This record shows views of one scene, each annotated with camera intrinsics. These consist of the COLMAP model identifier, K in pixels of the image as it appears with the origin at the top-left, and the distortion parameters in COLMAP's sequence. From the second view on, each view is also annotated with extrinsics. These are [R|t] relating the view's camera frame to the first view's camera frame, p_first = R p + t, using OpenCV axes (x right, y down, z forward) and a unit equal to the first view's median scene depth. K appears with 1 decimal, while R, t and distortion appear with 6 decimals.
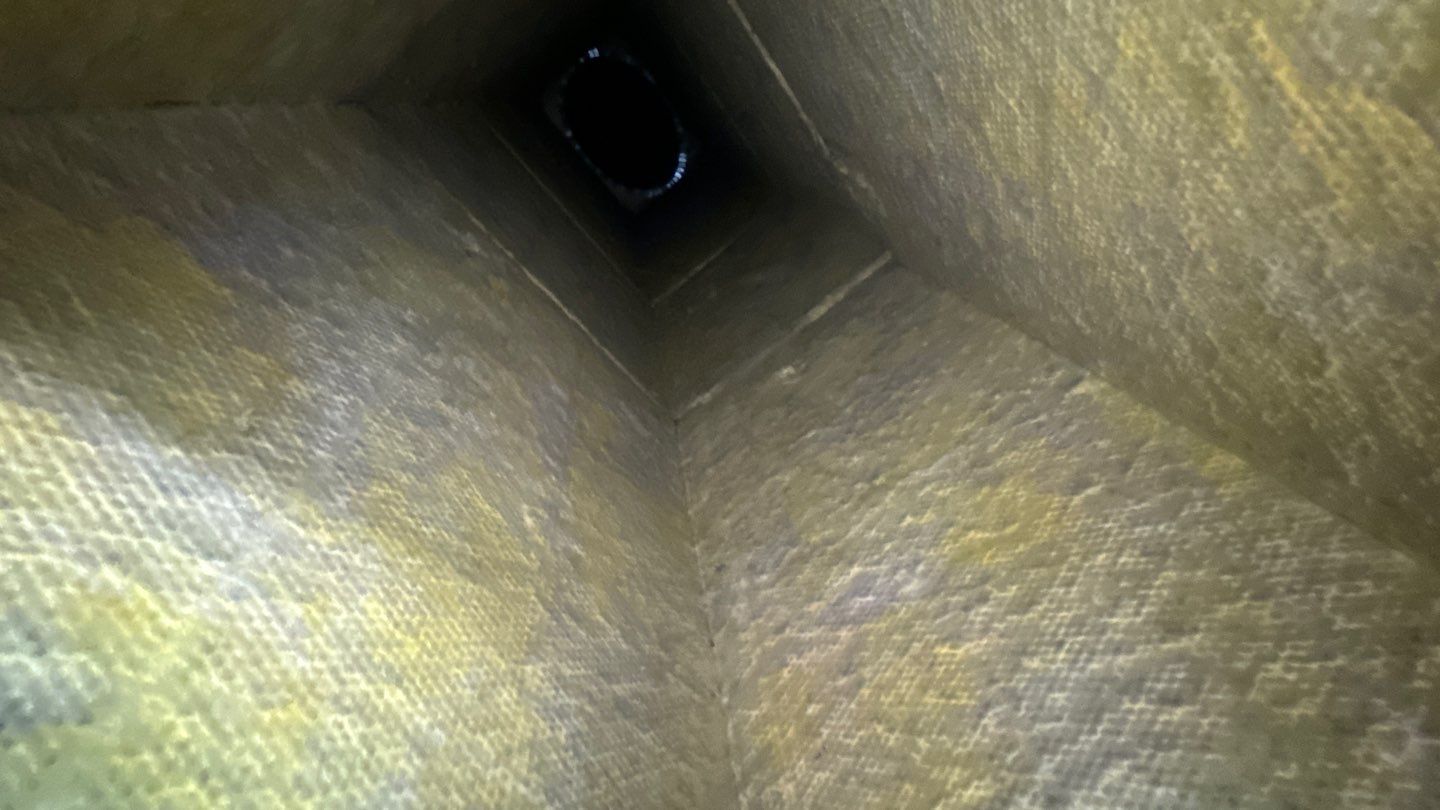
lens RADIAL K [[582.4, 0, 719.2], [0, 582.4, 407.1], [0, 0, 1]] dist [-0.000329, -0.000152]
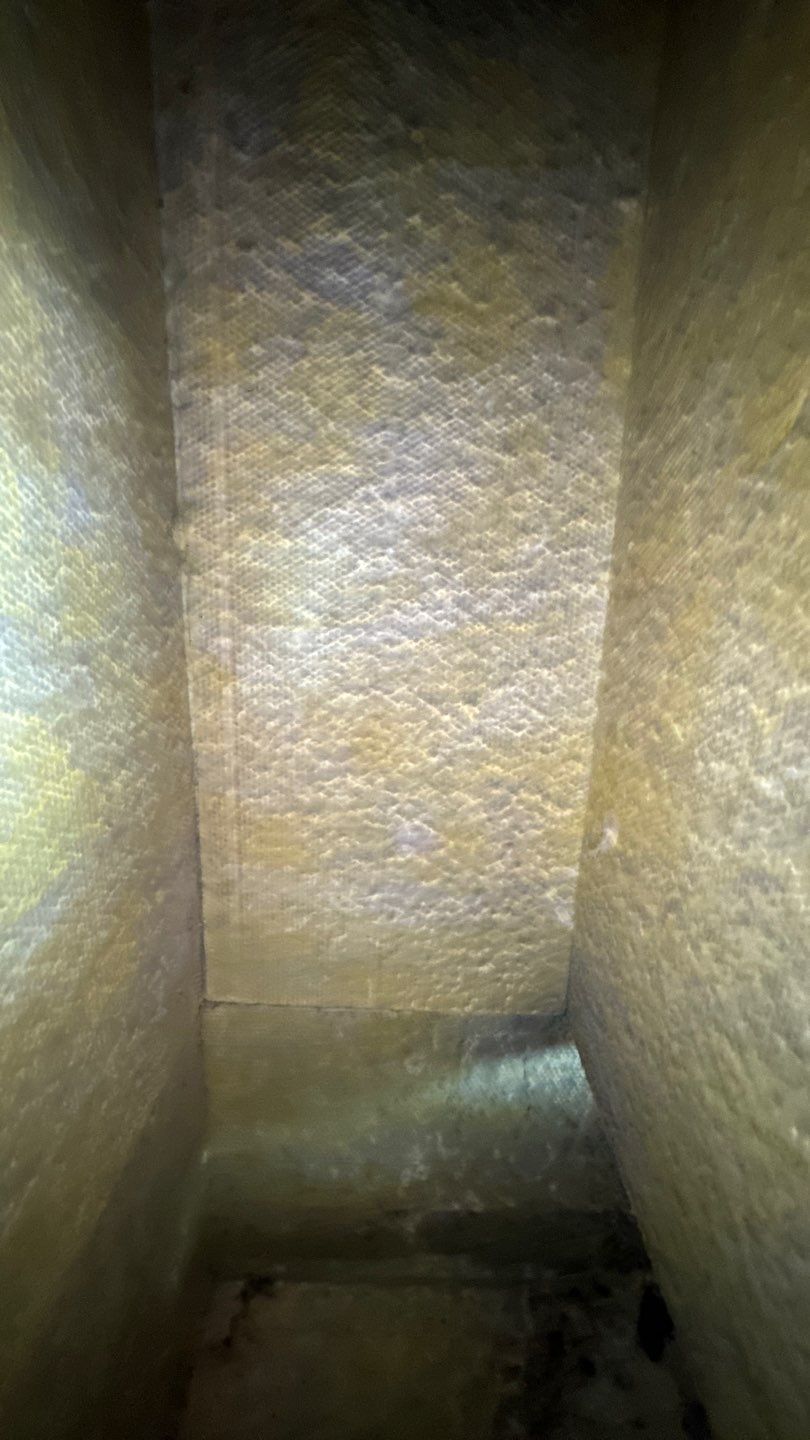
lens RADIAL K [[582.4, 0, 398.5], [0, 582.4, 717.9], [0, 0, 1]] dist [-0.000329, -0.000152]
pose [[0.779903, 0.028487, 0.625252, -0.404480], [-0.604482, 0.293380, 0.740628, -0.376505], [-0.162338, -0.955571, 0.246028, -0.056341]]
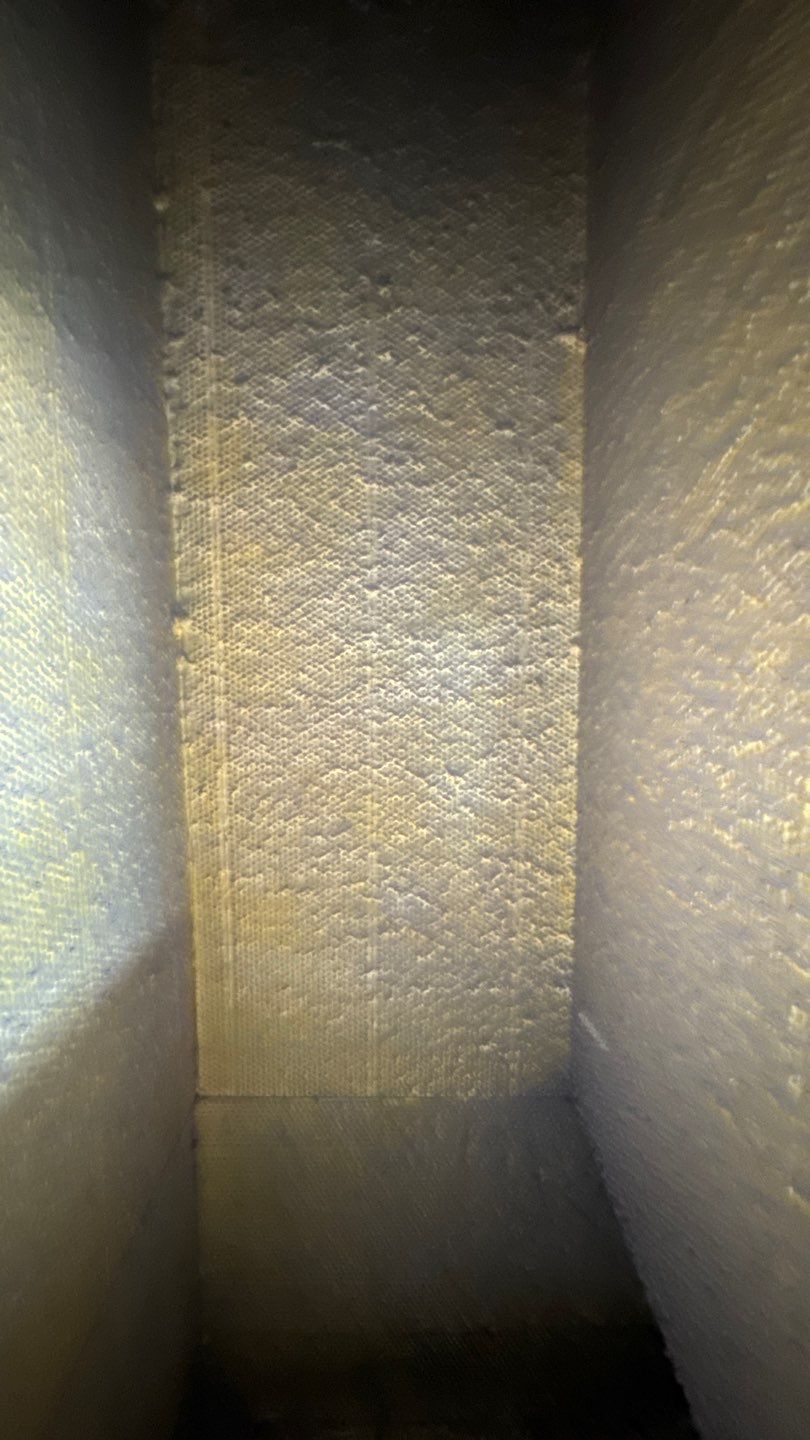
lens RADIAL K [[582.4, 0, 395.7], [0, 582.4, 716.4], [0, 0, 1]] dist [-0.000329, -0.000152]
pose [[0.779233, 0.084369, 0.621029, -0.432280], [-0.594481, 0.413281, 0.689776, -0.434587], [-0.198464, -0.906687, 0.372198, -0.089443]]
